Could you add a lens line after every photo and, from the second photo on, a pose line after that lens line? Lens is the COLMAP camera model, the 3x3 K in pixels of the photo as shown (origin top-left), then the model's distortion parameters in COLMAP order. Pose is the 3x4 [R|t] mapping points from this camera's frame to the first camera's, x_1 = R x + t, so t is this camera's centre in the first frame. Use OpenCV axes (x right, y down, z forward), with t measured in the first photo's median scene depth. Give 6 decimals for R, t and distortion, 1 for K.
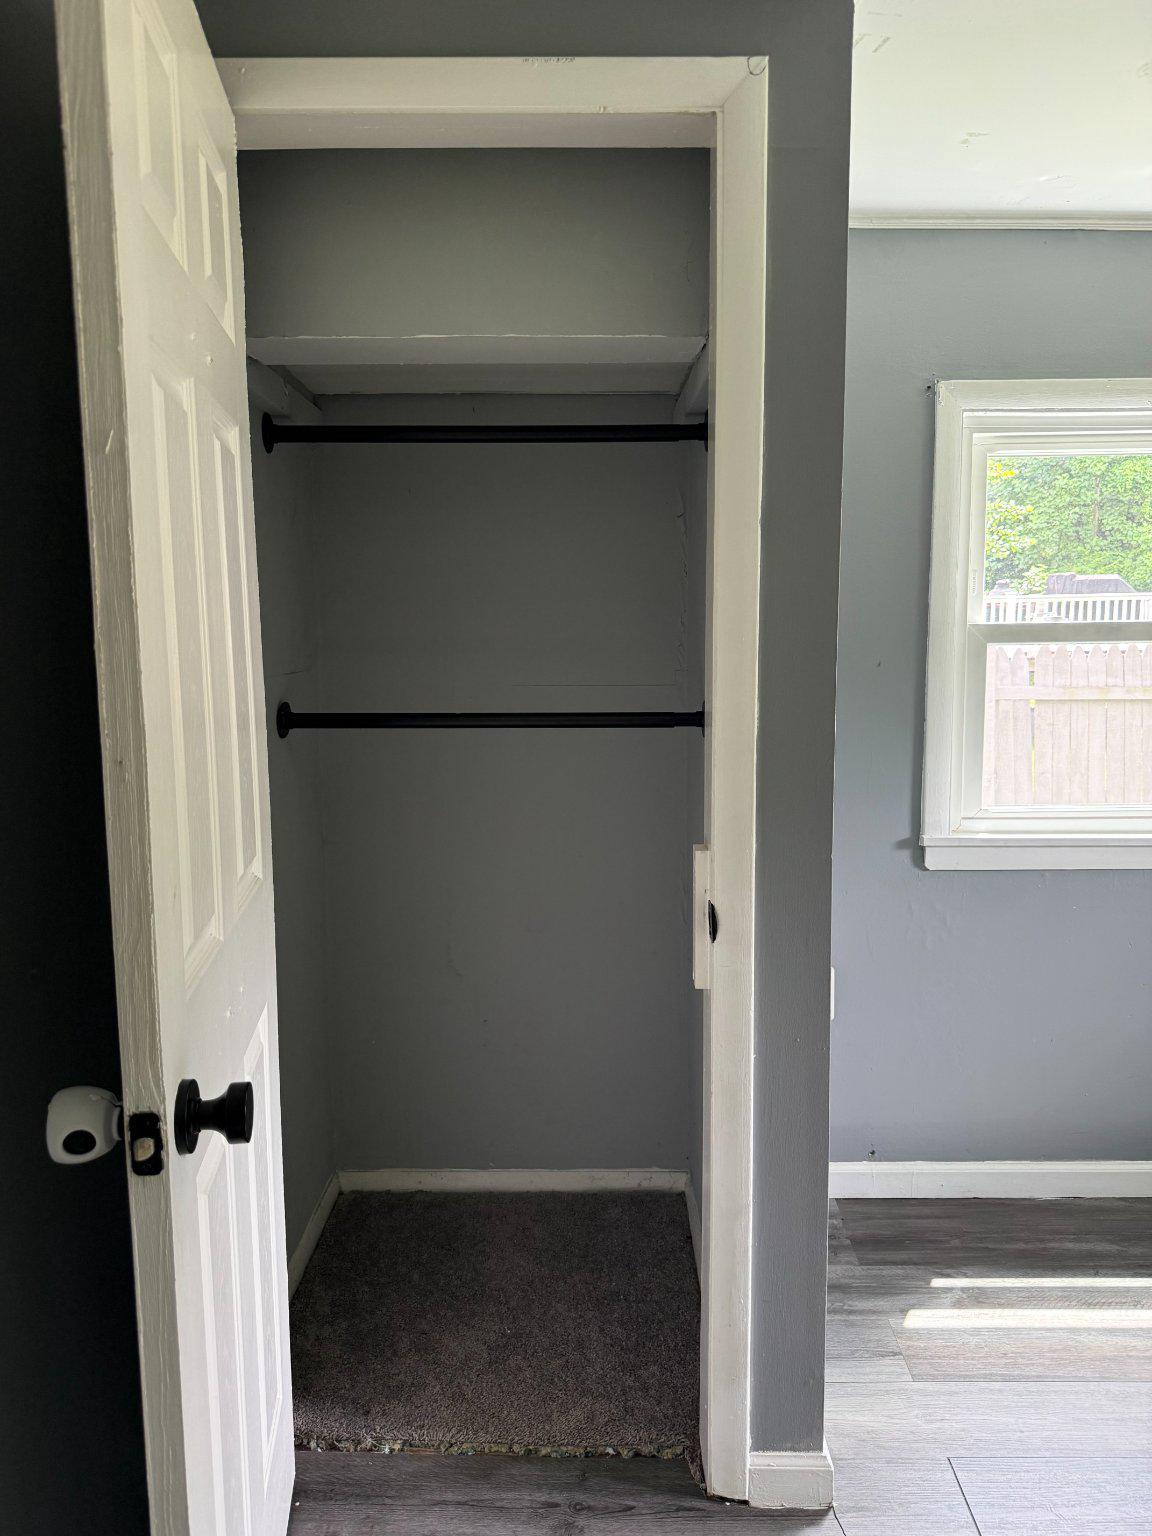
lens RADIAL K [[1084.9, 0, 575.0], [0, 1084.9, 772.6], [0, 0, 1]] dist [0.046063, -0.066180]
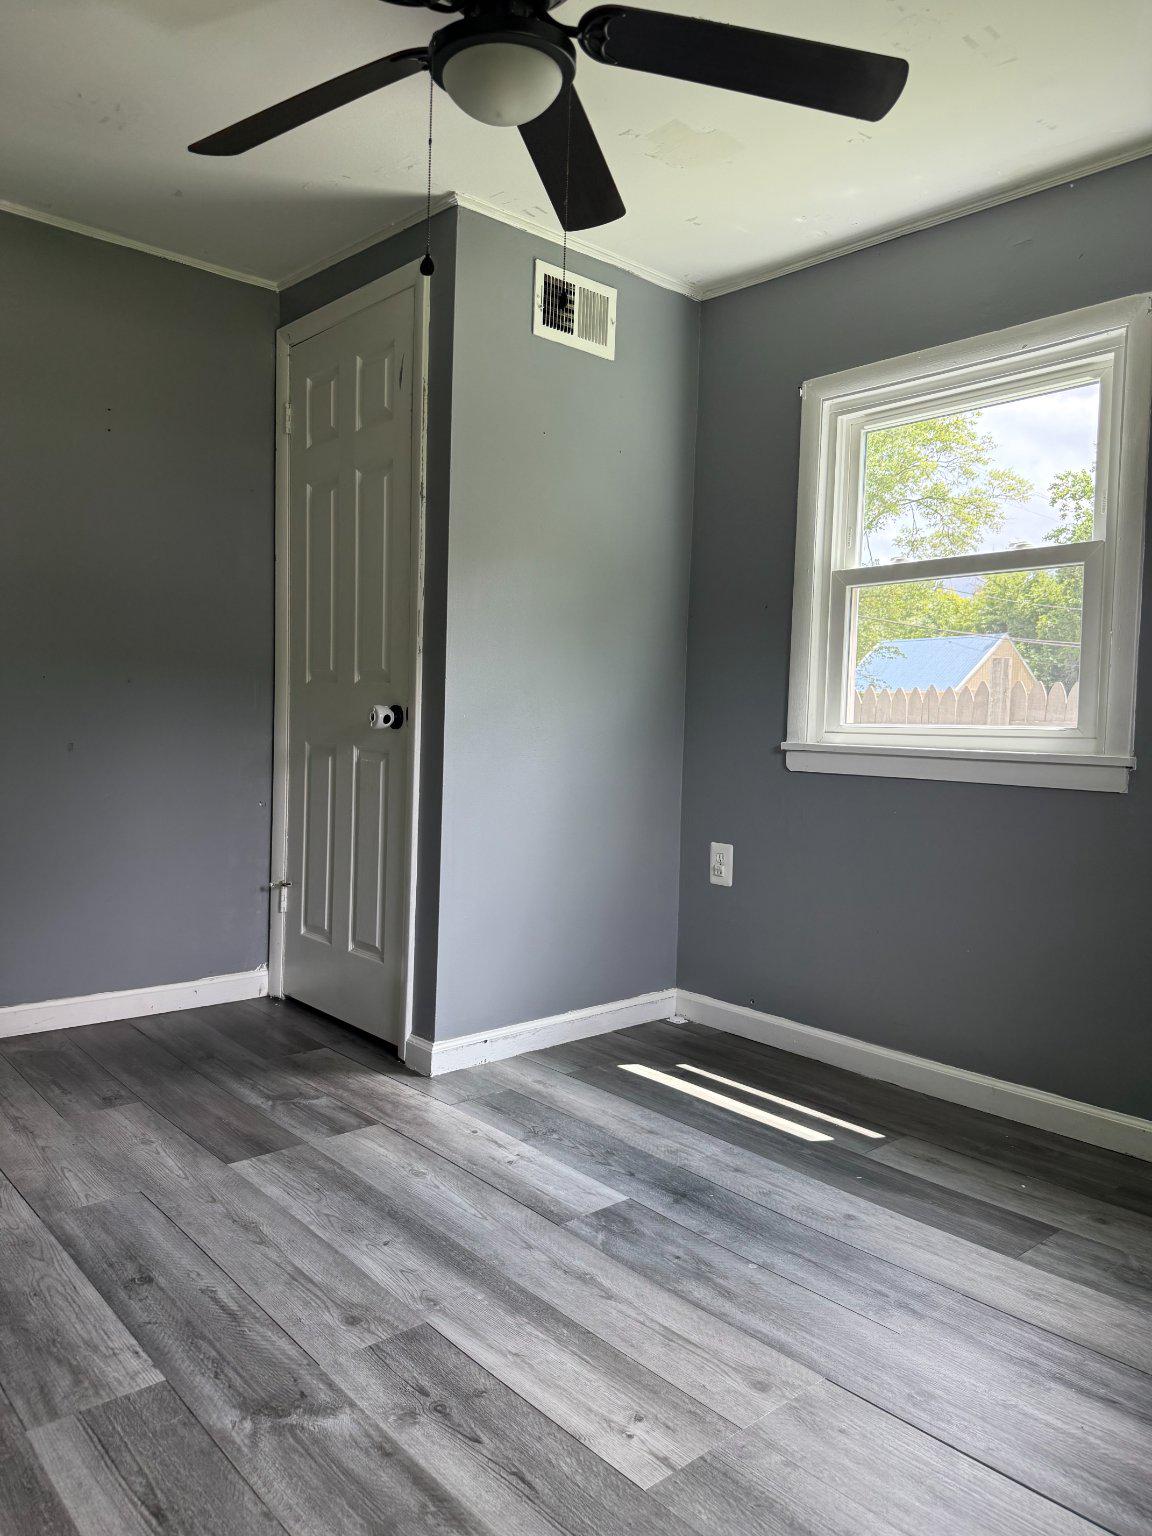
lens RADIAL K [[1084.9, 0, 579.5], [0, 1084.9, 770.8], [0, 0, 1]] dist [0.046063, -0.066180]
pose [[0.652536, 0.053292, -0.755881, 1.110986], [-0.124426, 0.991520, -0.037509, 0.167361], [0.747472, 0.118527, 0.653634, 0.019234]]
